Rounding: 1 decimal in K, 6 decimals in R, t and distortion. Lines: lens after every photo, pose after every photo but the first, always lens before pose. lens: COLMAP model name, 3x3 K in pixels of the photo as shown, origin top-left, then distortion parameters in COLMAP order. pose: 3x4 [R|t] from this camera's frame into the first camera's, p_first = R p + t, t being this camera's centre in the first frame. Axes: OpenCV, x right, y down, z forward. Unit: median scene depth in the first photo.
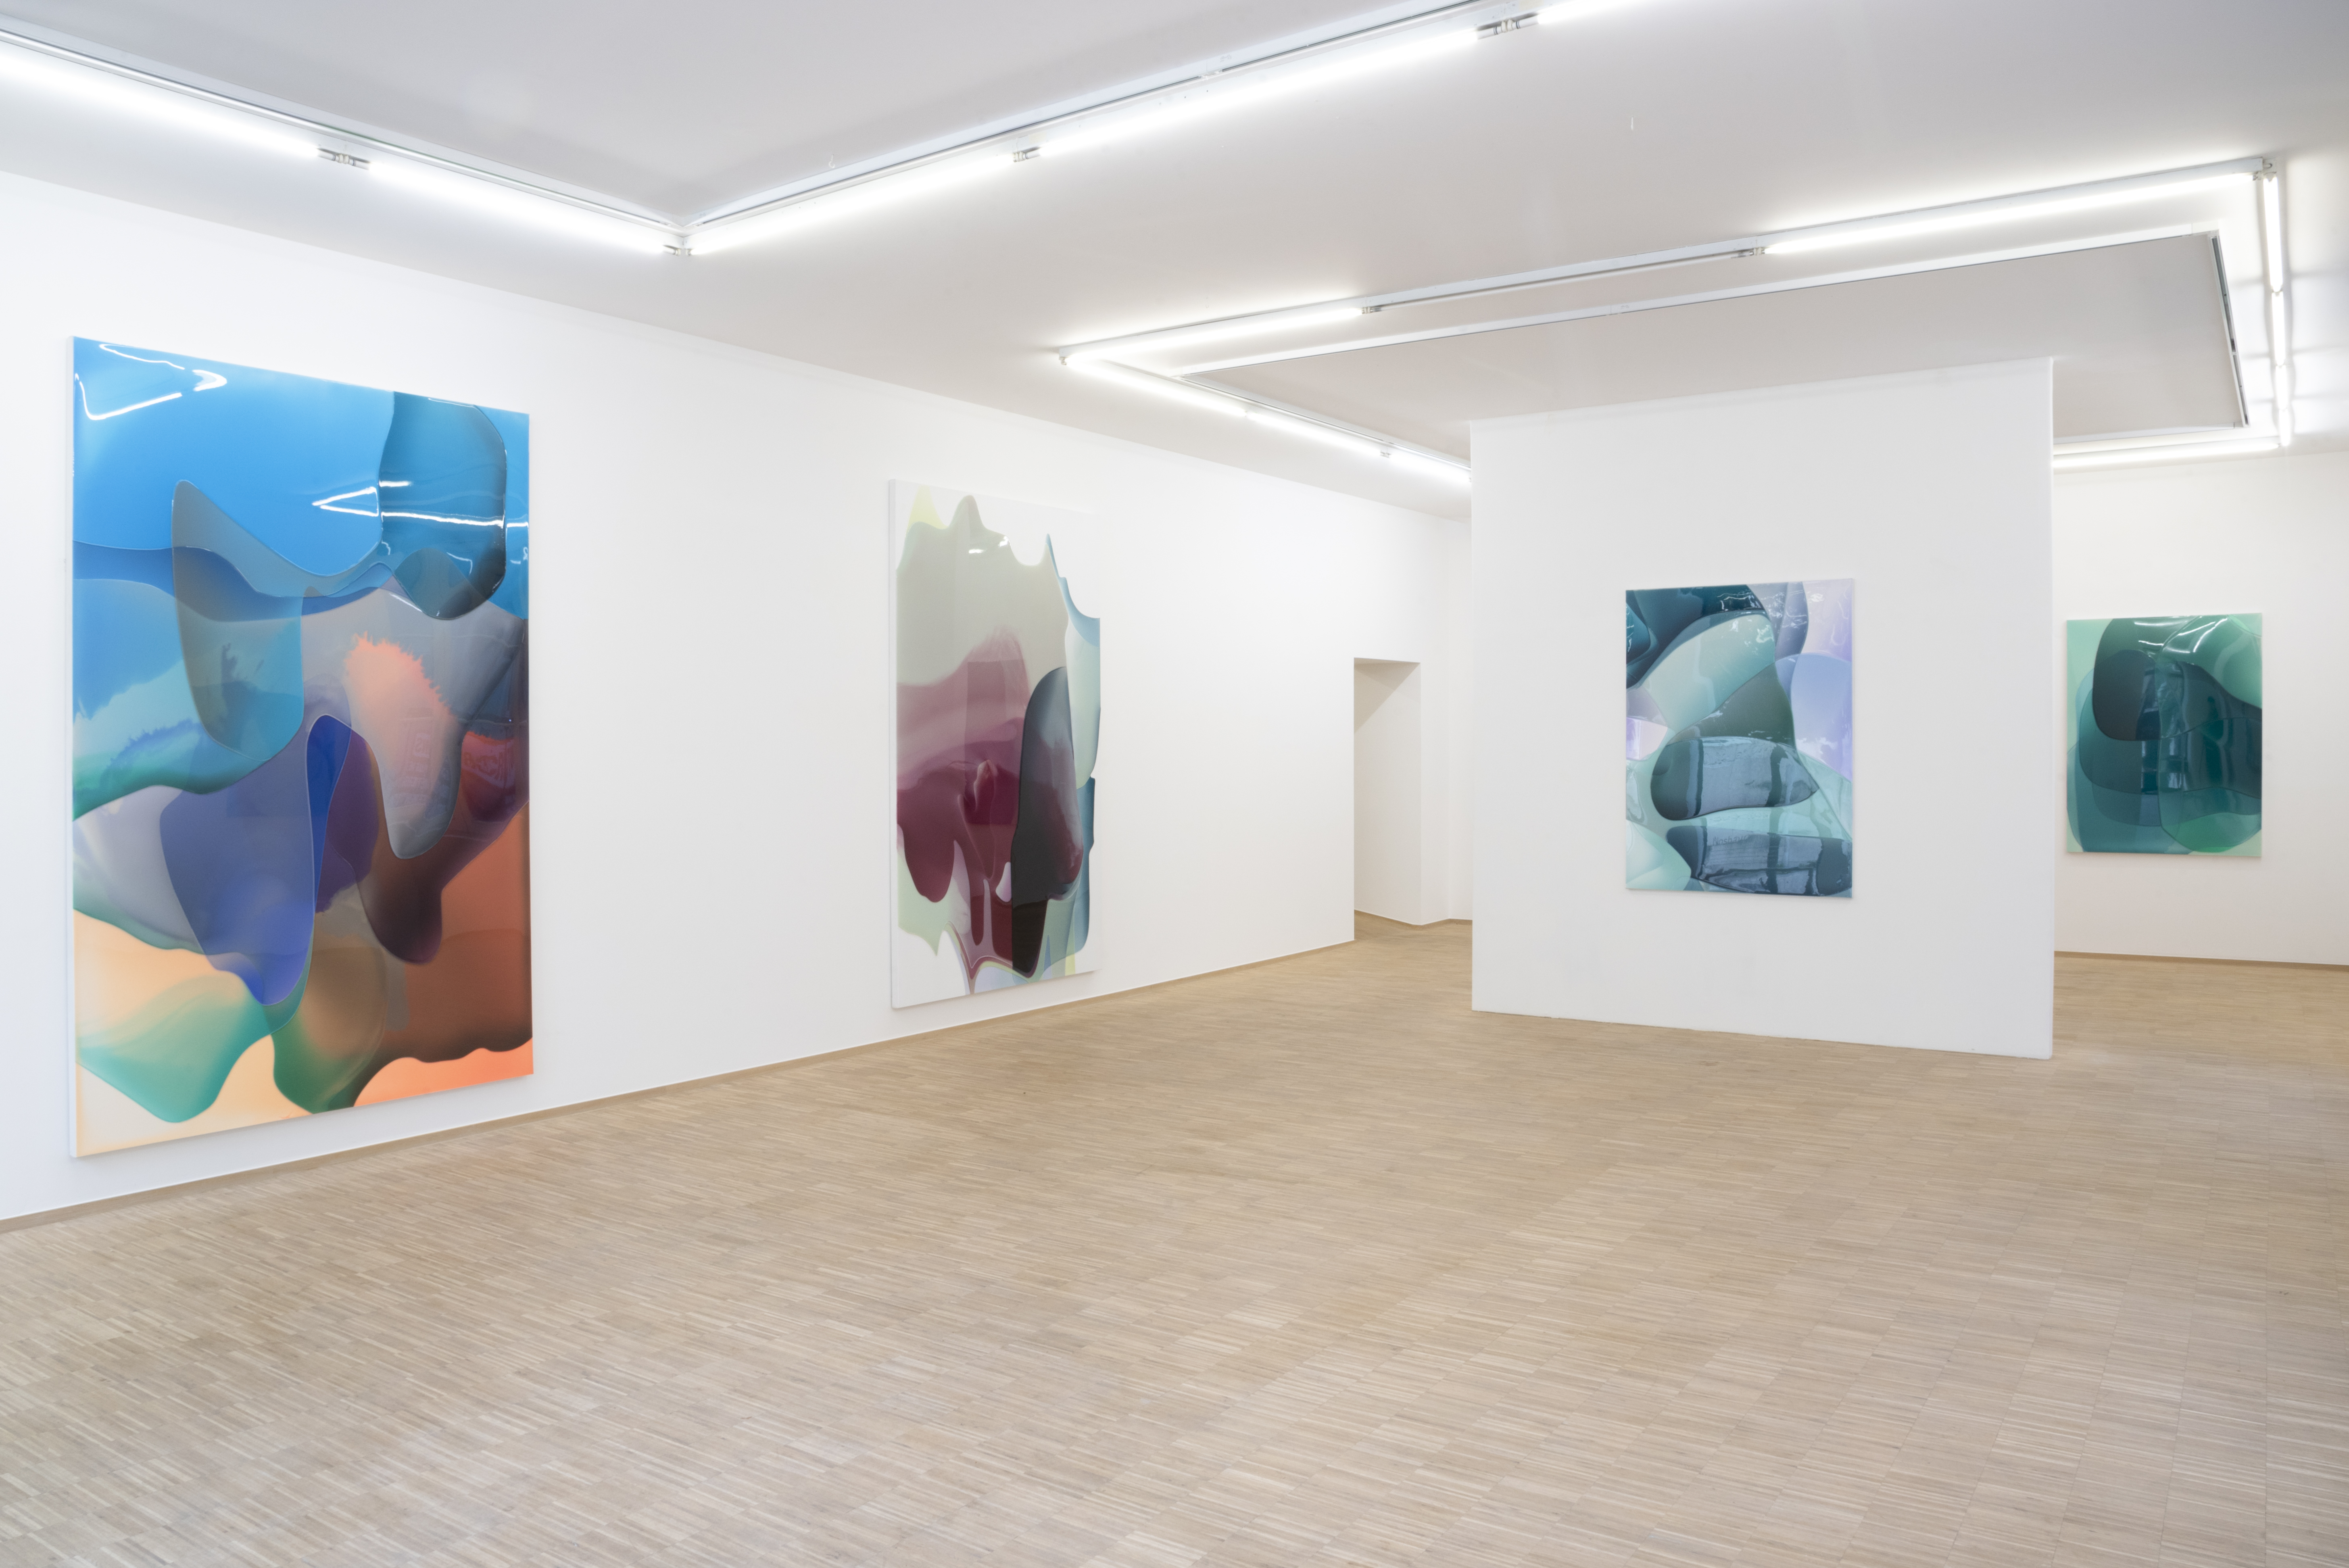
lens RADIAL K [[1671.8, 0, 1172.9], [0, 1671.8, 777.3], [0, 0, 1]] dist [-0.088134, 0.030408]
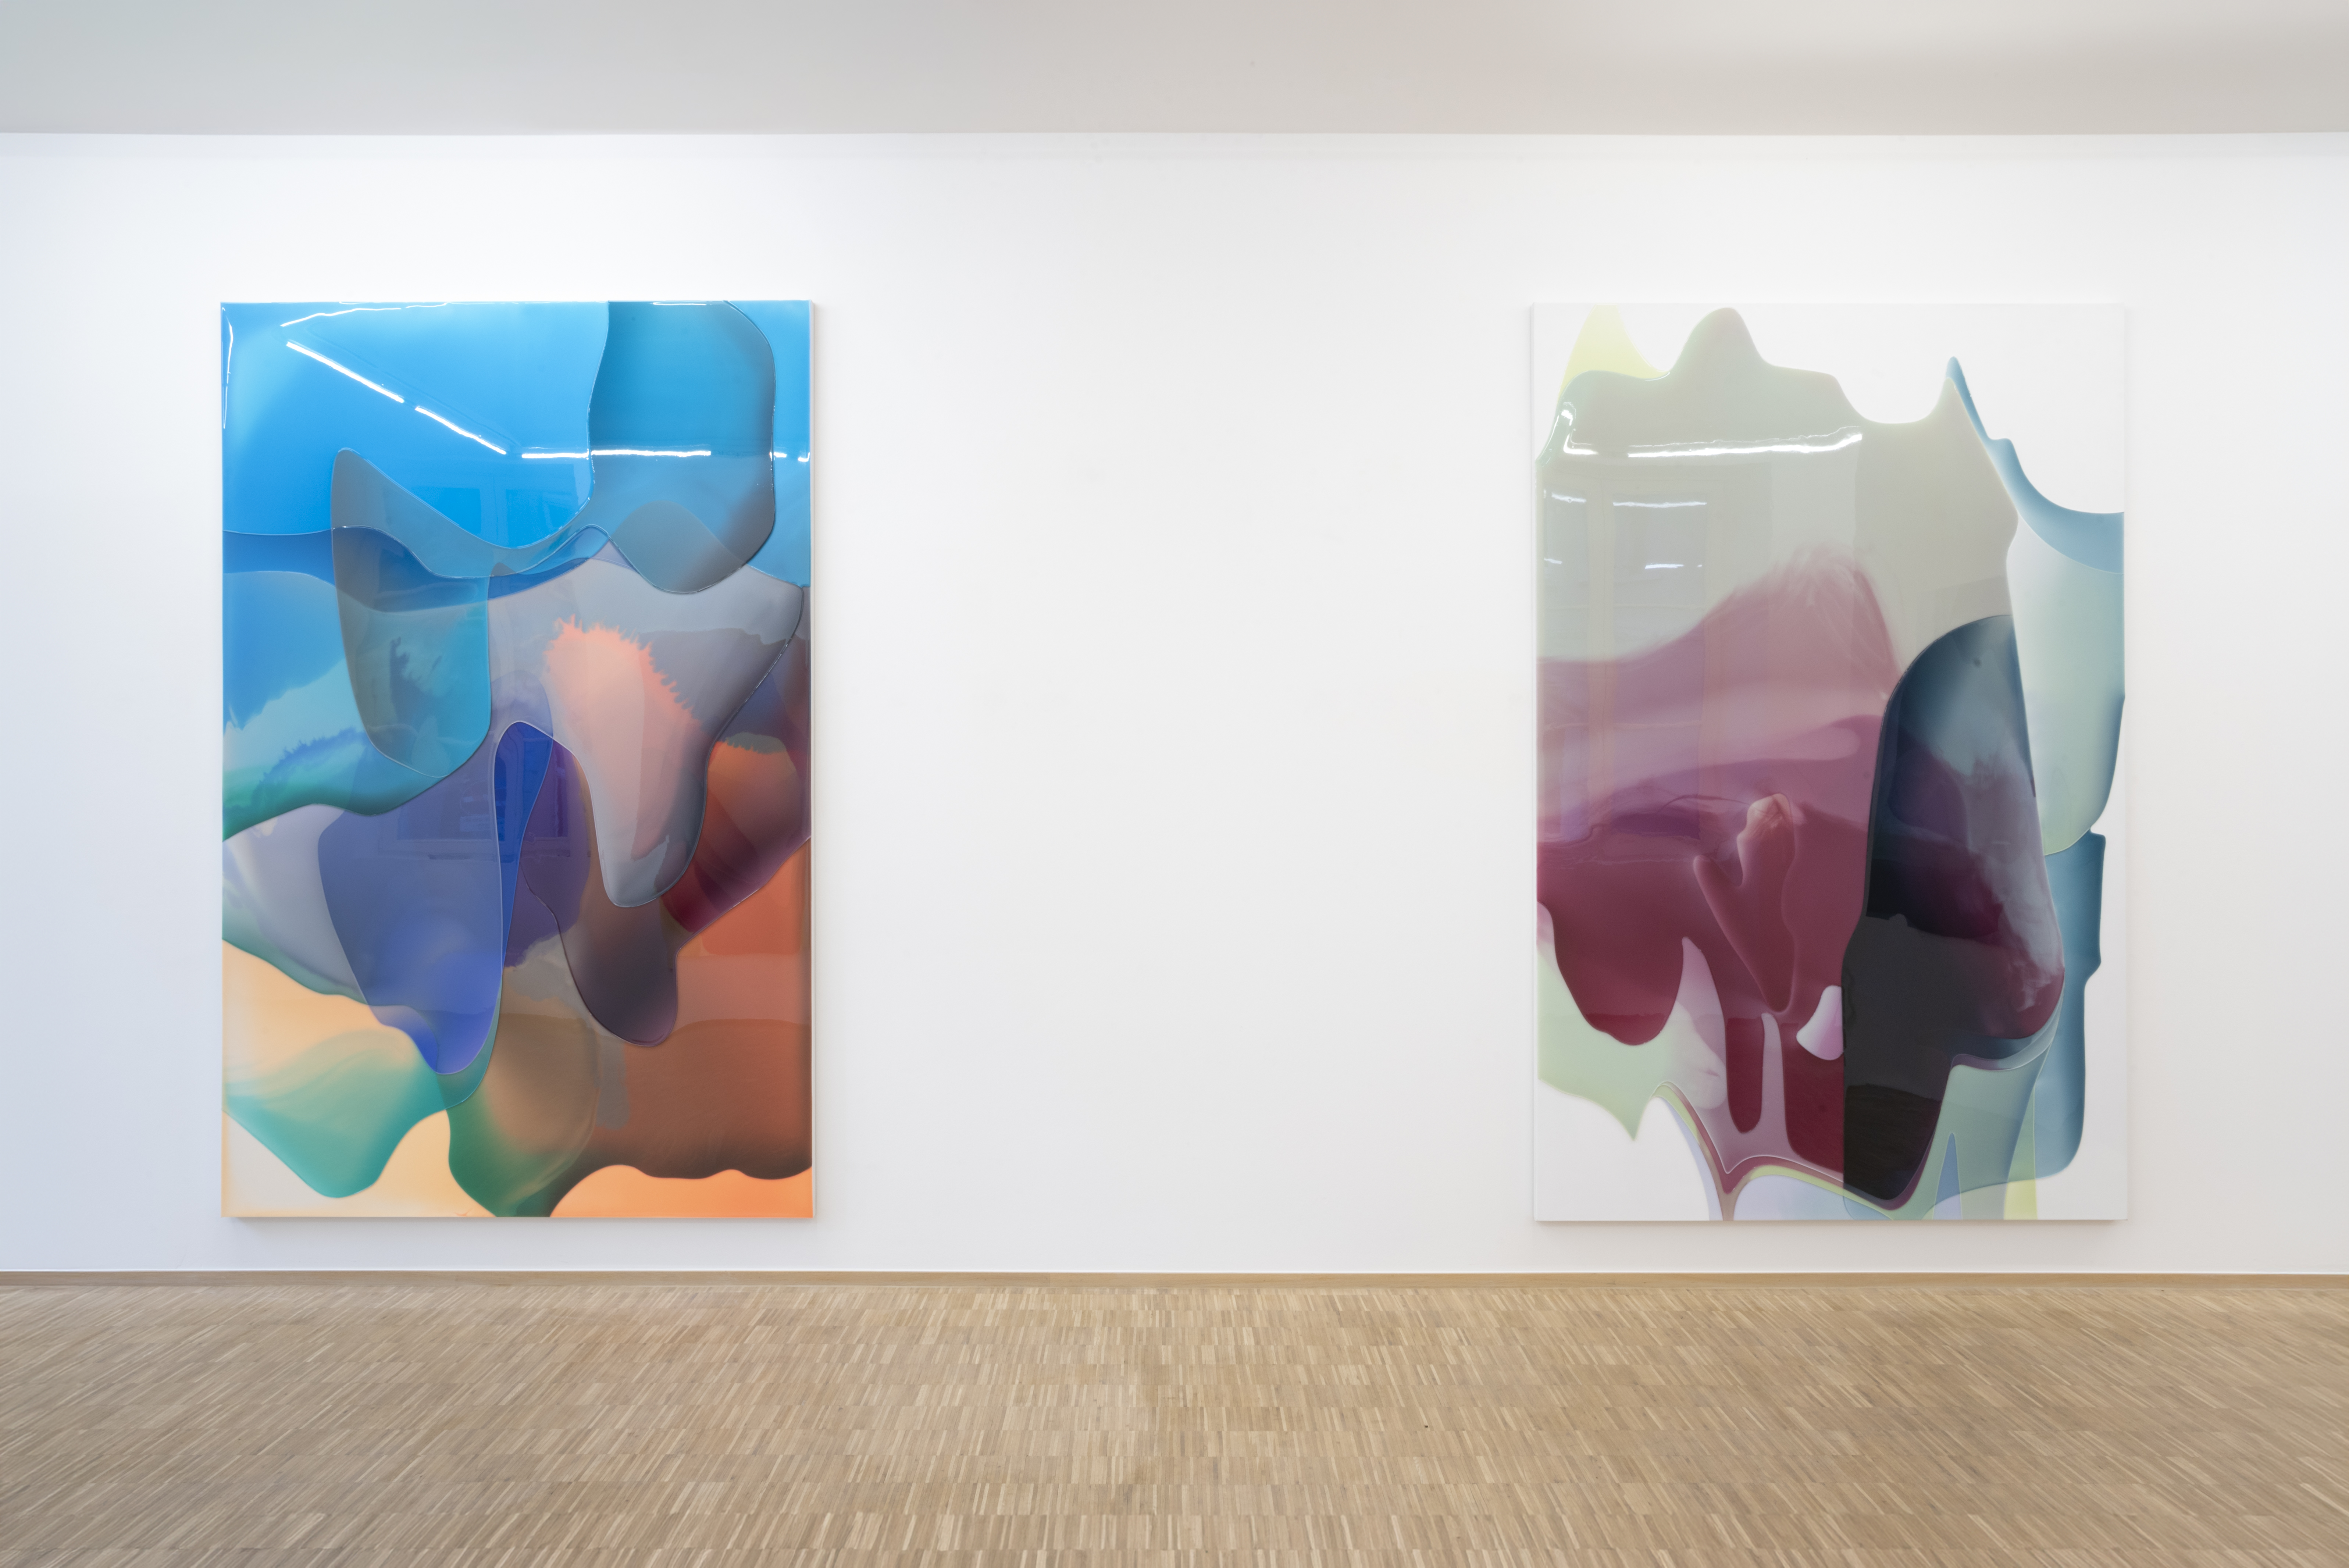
lens RADIAL K [[2032.2, 0, 1176.1], [0, 2032.2, 789.2], [0, 0, 1]] dist [-0.014397, 0.015269]
pose [[0.565517, 0.016285, -0.824576, 0.483935], [-0.021255, 0.999761, 0.005167, -0.016974], [0.824463, 0.014604, 0.565728, 0.702325]]
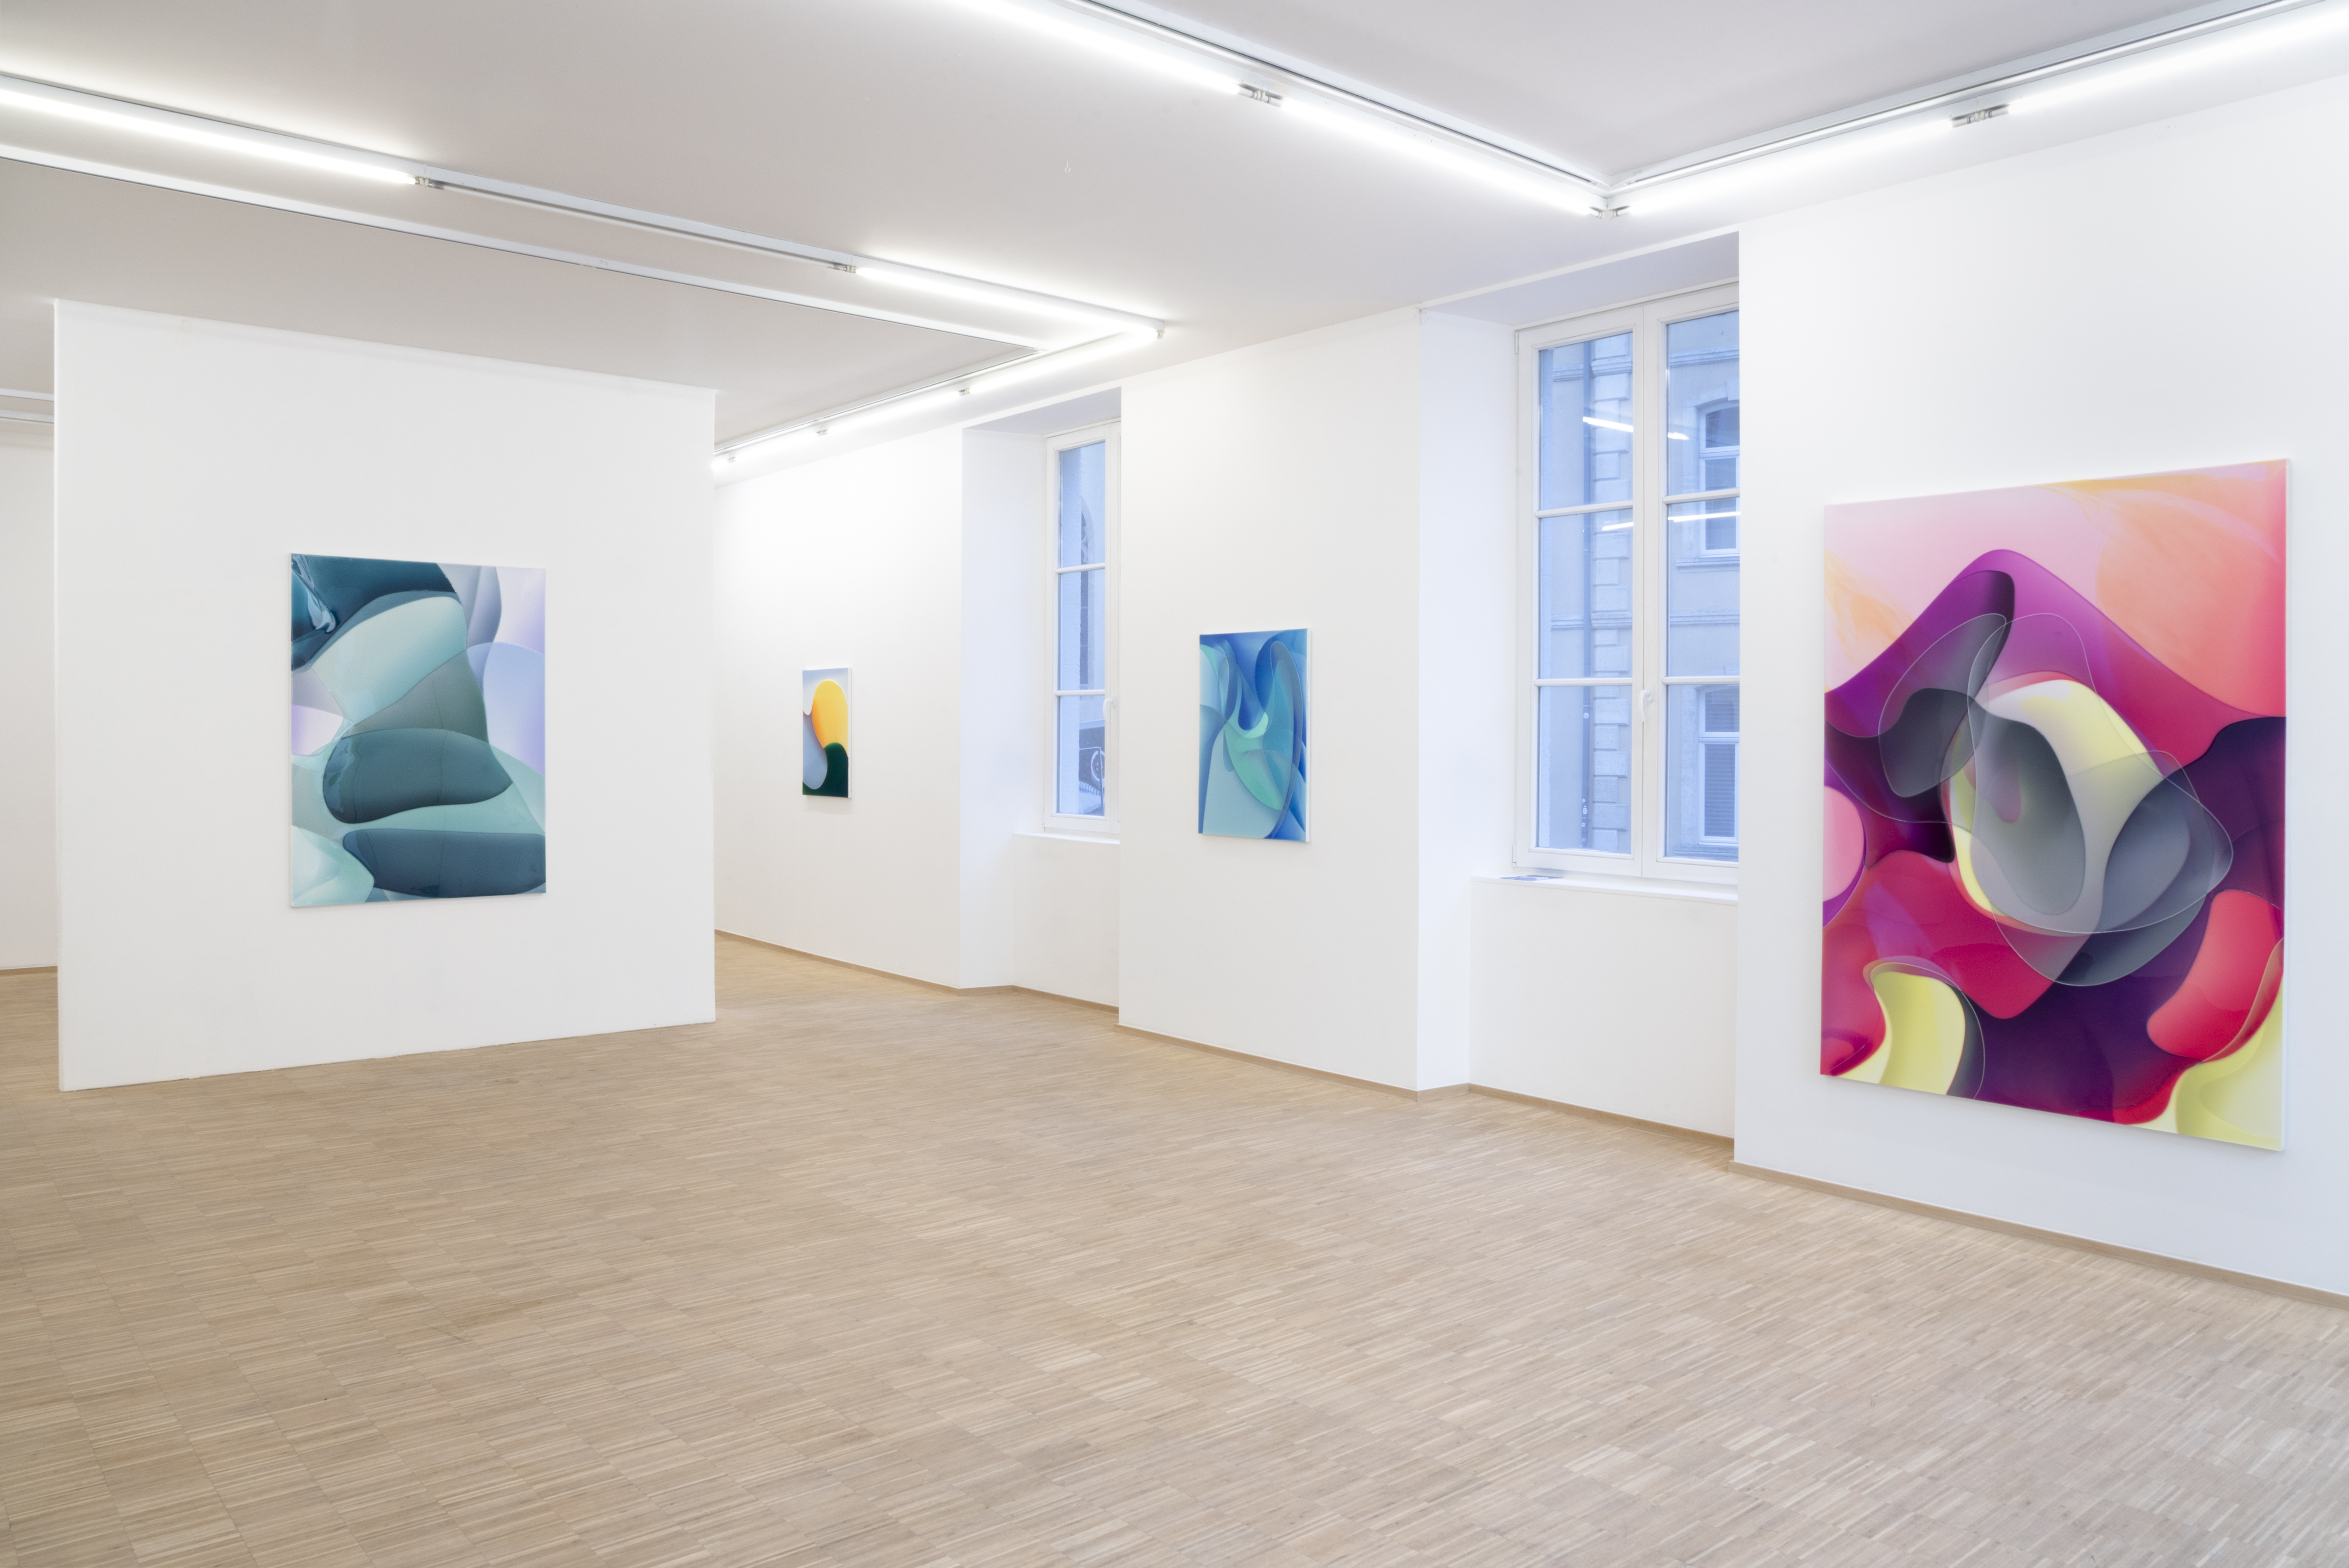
lens RADIAL K [[1671.7, 0, 1163.8], [0, 1671.7, 771.6], [0, 0, 1]] dist [-0.088134, 0.030408]
pose [[0.252262, -0.012649, 0.967576, -0.620802], [0.011820, 0.999880, 0.009989, -0.006891], [-0.967587, 0.008917, 0.252382, 0.538177]]
